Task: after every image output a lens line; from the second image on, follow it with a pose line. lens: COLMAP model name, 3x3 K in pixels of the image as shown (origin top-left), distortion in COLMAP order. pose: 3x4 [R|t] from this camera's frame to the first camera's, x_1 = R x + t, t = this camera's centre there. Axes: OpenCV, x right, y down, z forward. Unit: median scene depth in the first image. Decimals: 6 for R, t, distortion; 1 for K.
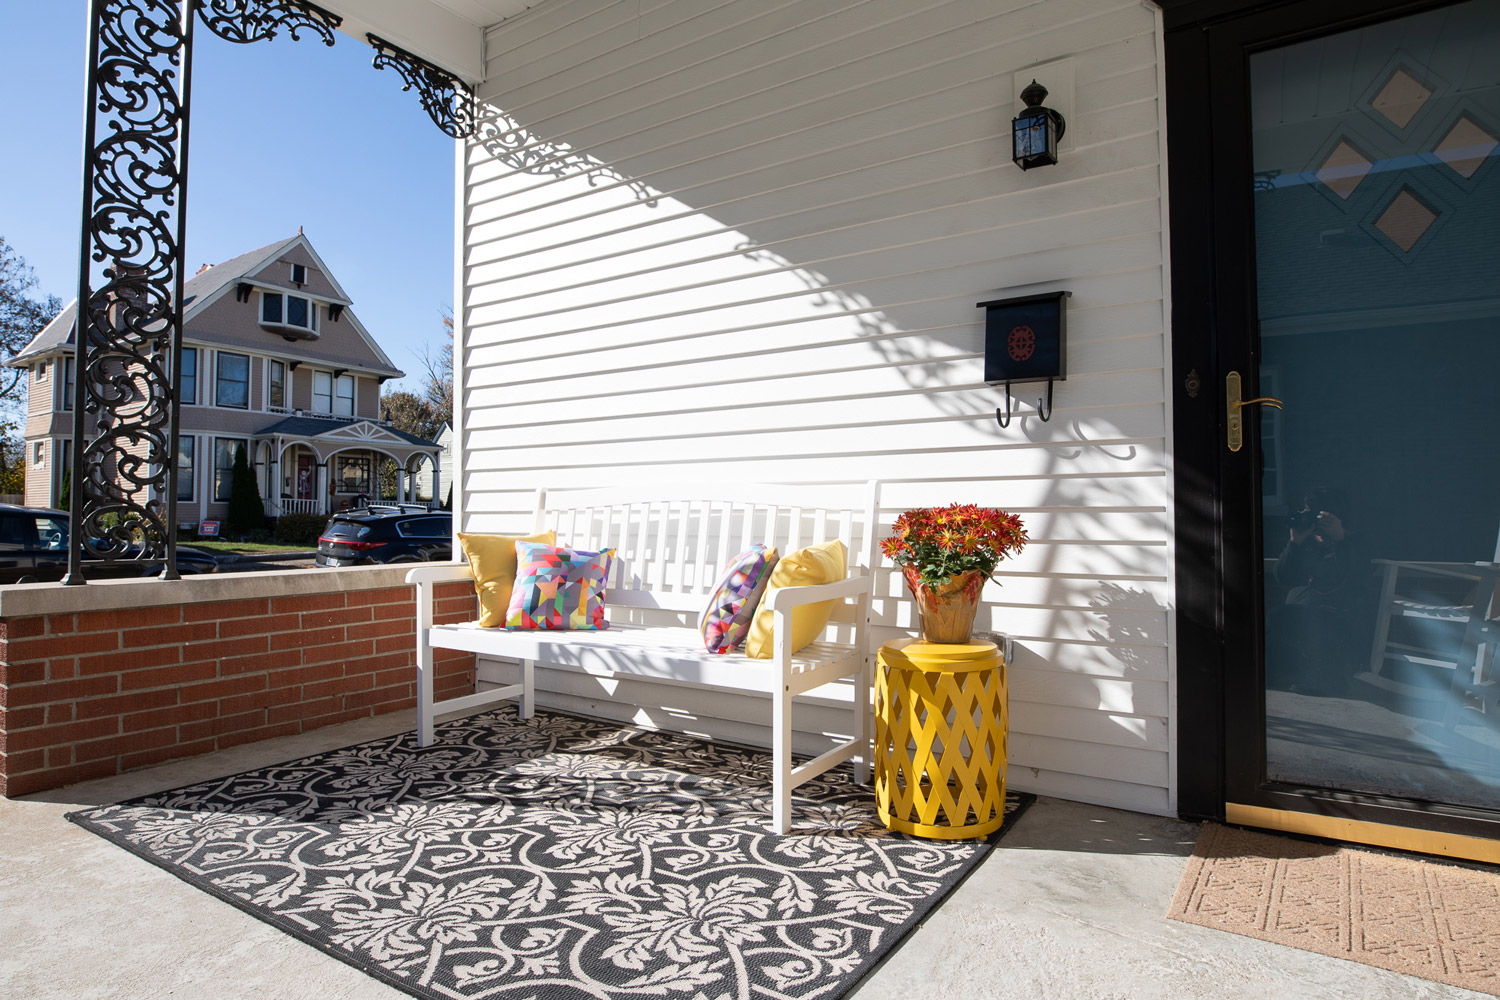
lens RADIAL K [[862.6, 0, 742.4], [0, 862.6, 501.8], [0, 0, 1]] dist [-0.024805, 0.002788]
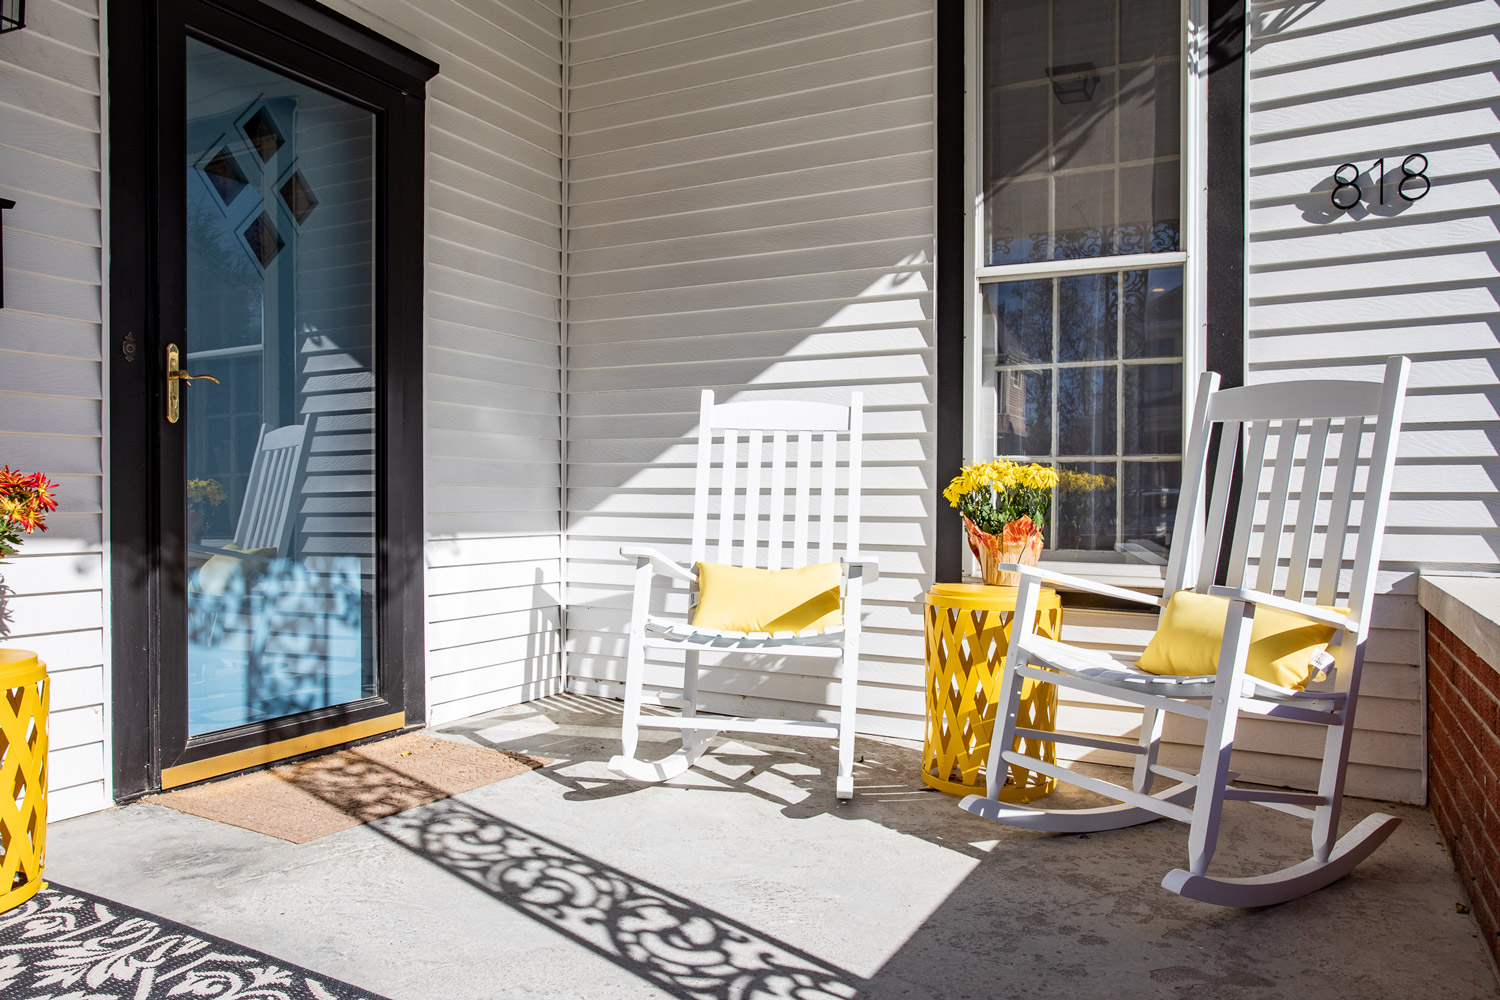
lens RADIAL K [[1060.4, 0, 742.1], [0, 1060.4, 500.7], [0, 0, 1]] dist [-0.018388, 0.019552]
pose [[-0.096065, 0.000327, 0.995375, -0.780160], [-0.020205, 0.999793, -0.002278, 0.024266], [-0.995170, -0.020330, -0.096038, 0.470369]]
